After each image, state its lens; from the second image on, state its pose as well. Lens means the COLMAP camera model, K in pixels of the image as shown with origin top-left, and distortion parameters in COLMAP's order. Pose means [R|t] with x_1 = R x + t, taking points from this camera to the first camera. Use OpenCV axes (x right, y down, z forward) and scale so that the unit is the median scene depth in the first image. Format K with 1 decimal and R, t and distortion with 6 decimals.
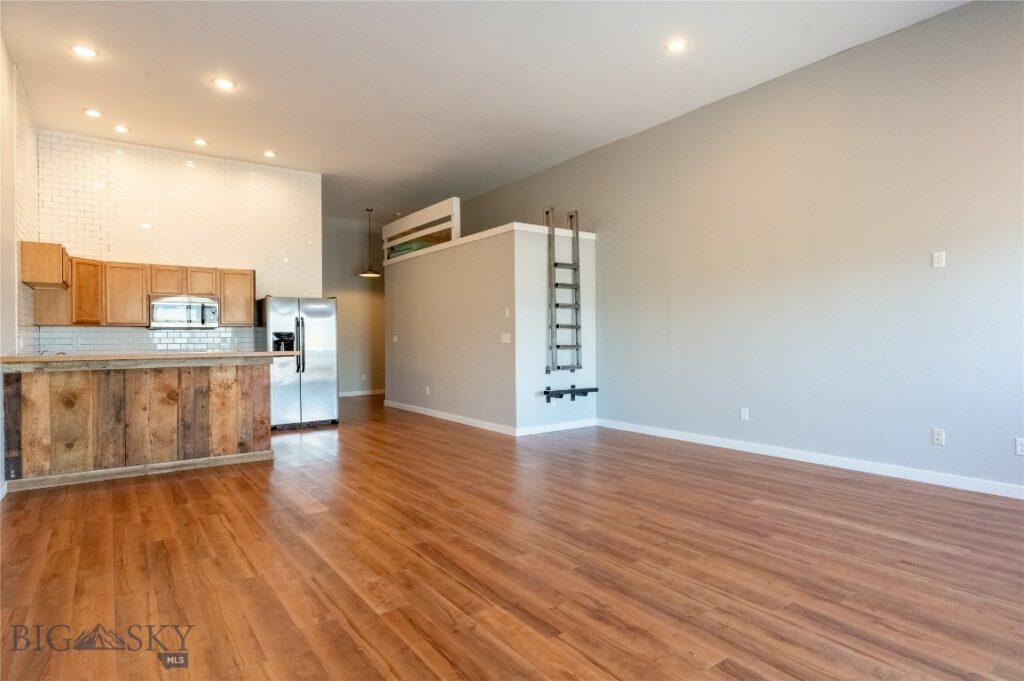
lens RADIAL K [[559.1, 0, 508.7], [0, 559.1, 338.1], [0, 0, 1]] dist [0.000538, -0.000170]
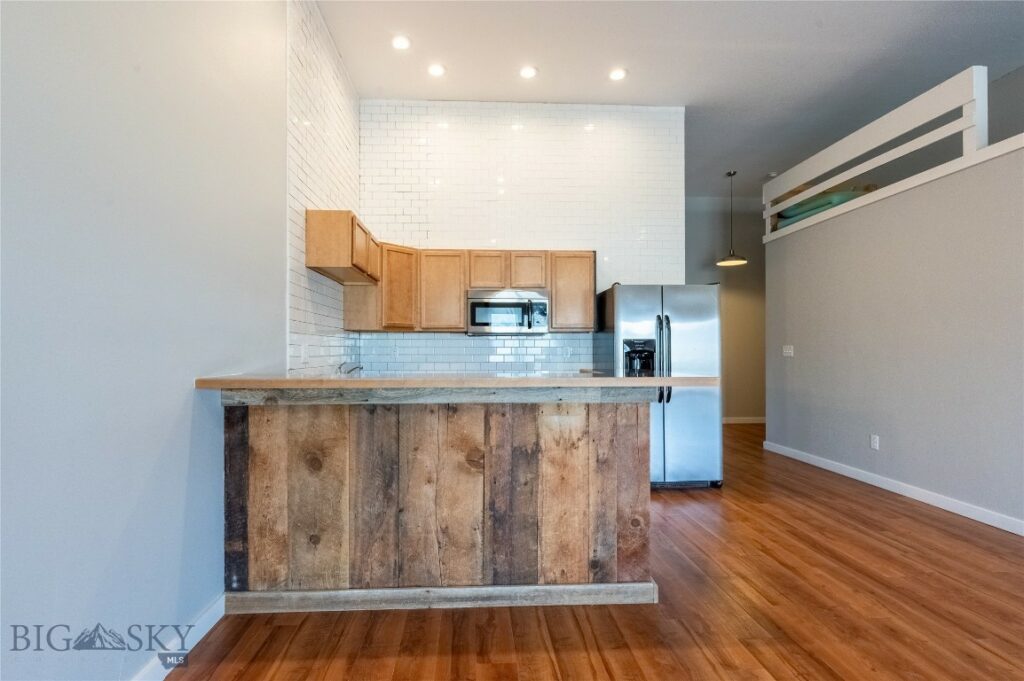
lens RADIAL K [[493.8, 0, 501.0], [0, 493.8, 349.0], [0, 0, 1]] dist [0.004462, 0.000407]
pose [[0.846173, 0.005759, -0.532877, -0.346853], [-0.005743, 0.999982, 0.001687, 0.001433], [0.532877, 0.001632, 0.846191, 0.642590]]
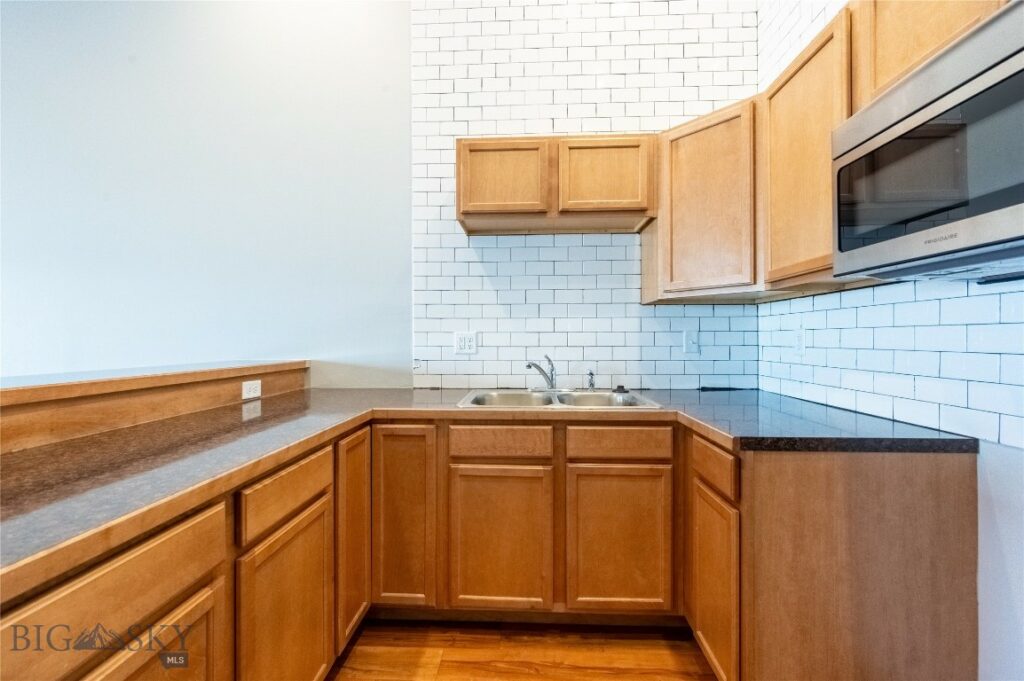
lens RADIAL K [[408.3, 0, 510.1], [0, 408.3, 339.8], [0, 0, 1]] dist [0.000396, -0.000012]
pose [[-0.610219, 0.009935, -0.792170, -0.601318], [0.006336, 0.999951, 0.007659, 0.004374], [0.792207, -0.000345, -0.610252, 1.385221]]
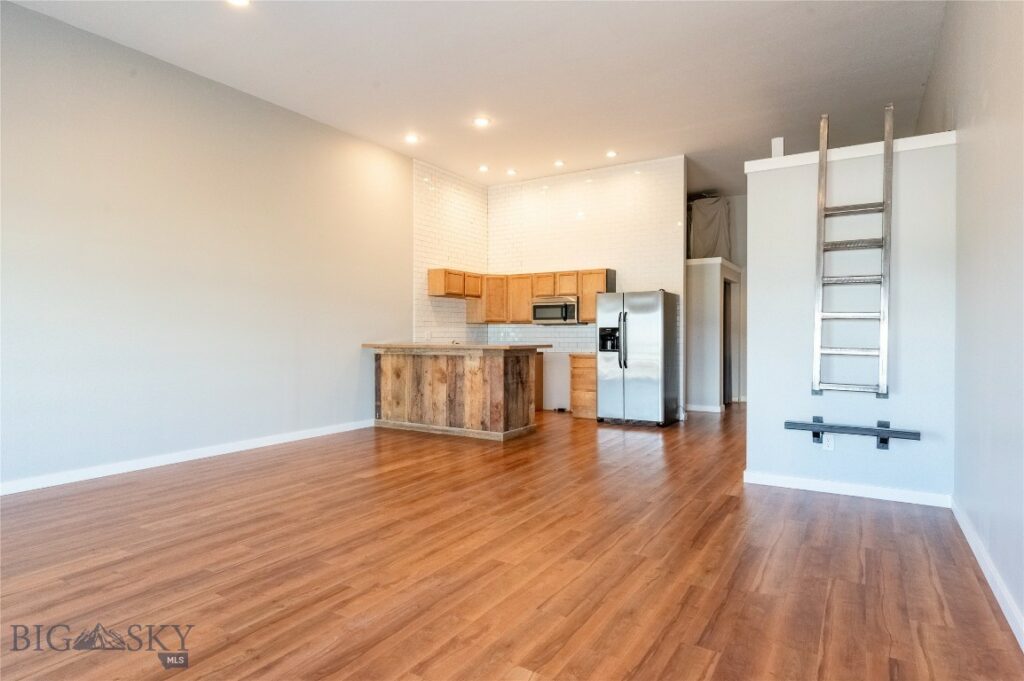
lens RADIAL K [[569.2, 0, 503.3], [0, 569.2, 337.6], [0, 0, 1]] dist [-0.002012, -0.000076]
pose [[0.384996, 0.013278, -0.922823, 0.707575], [-0.003908, 0.999911, 0.012757, -0.006650], [0.922910, -0.001305, 0.385014, 0.628195]]
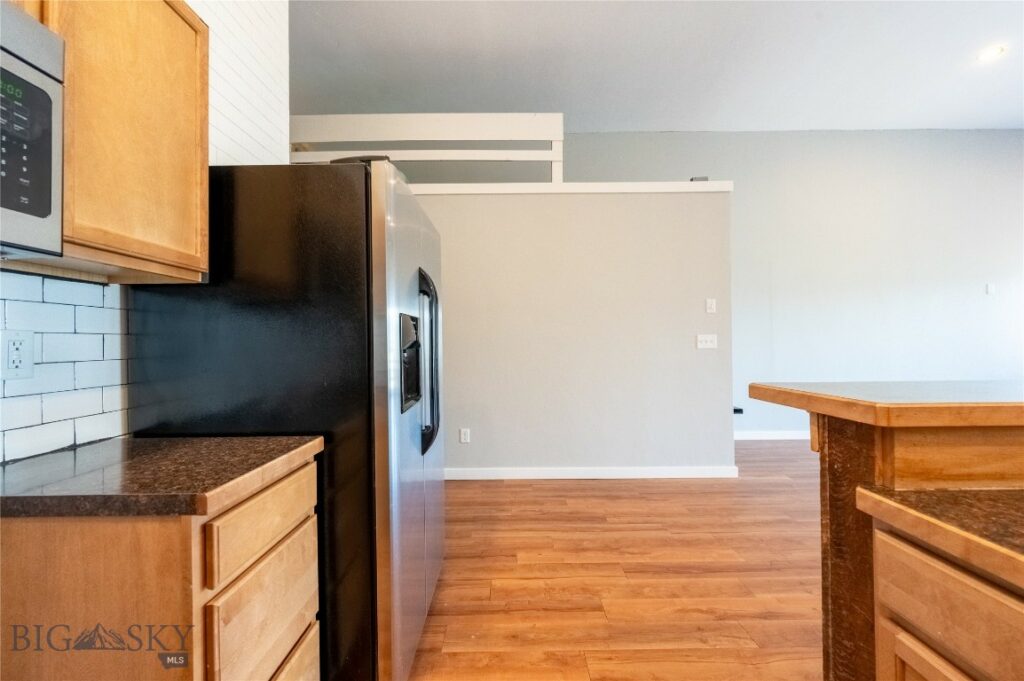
lens RADIAL K [[408.3, 0, 510.1], [0, 408.3, 339.8], [0, 0, 1]] dist [0.000396, -0.000012]
pose [[0.577169, 0.007588, 0.816590, -0.790633], [0.005090, 0.999904, -0.012889, 0.005590], [-0.816609, 0.011595, 0.577075, 1.253637]]
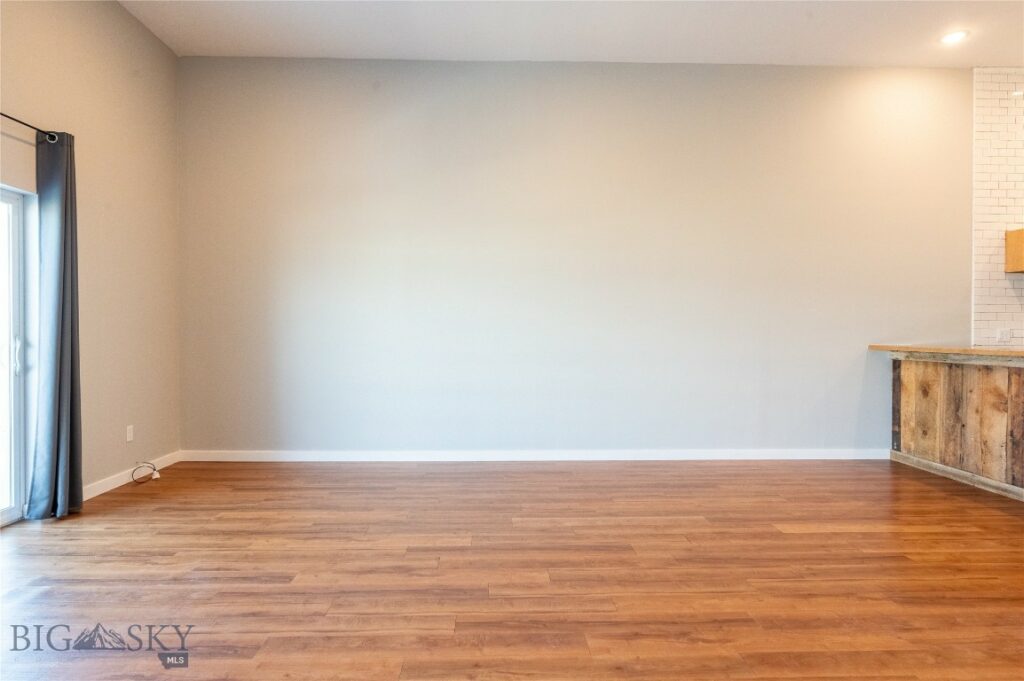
lens RADIAL K [[559.1, 0, 508.7], [0, 559.1, 338.1], [0, 0, 1]] dist [0.000538, -0.000170]
pose [[-0.551557, 0.016238, -0.833979, 0.481884], [0.002275, 0.999836, 0.017963, -0.004989], [0.834134, 0.008010, -0.551503, 0.870646]]
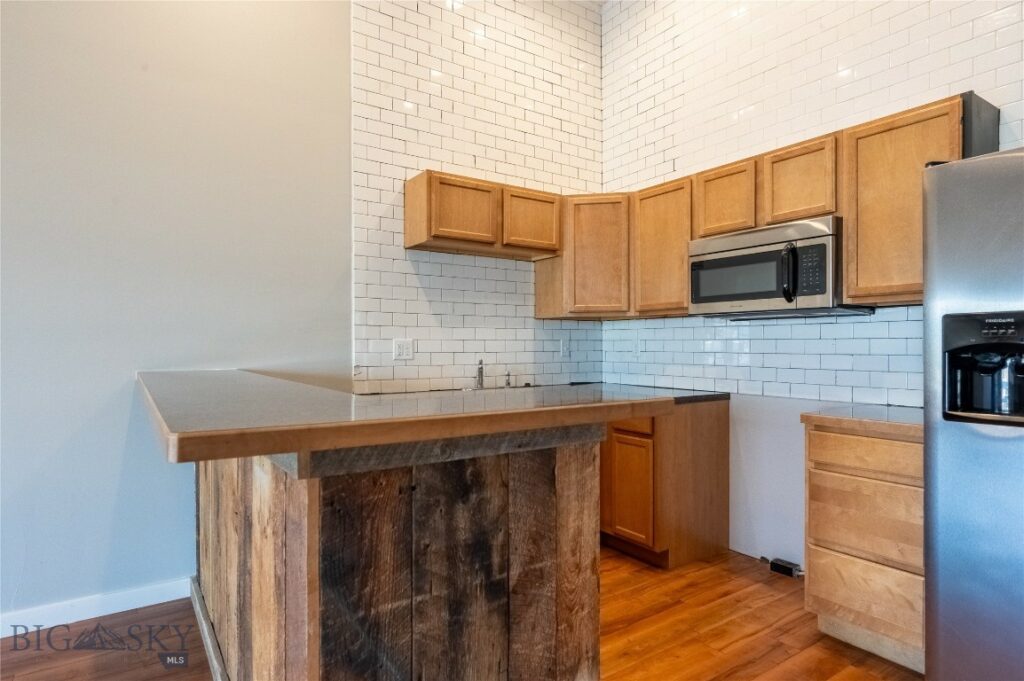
lens RADIAL K [[566.2, 0, 506.7], [0, 566.2, 346.4], [0, 0, 1]] dist [-0.000167, 0.000376]
pose [[-0.020451, 0.010274, -0.999738, -0.267555], [0.000506, 0.999947, 0.010266, 0.000317], [0.999791, -0.000296, -0.020455, 1.204942]]
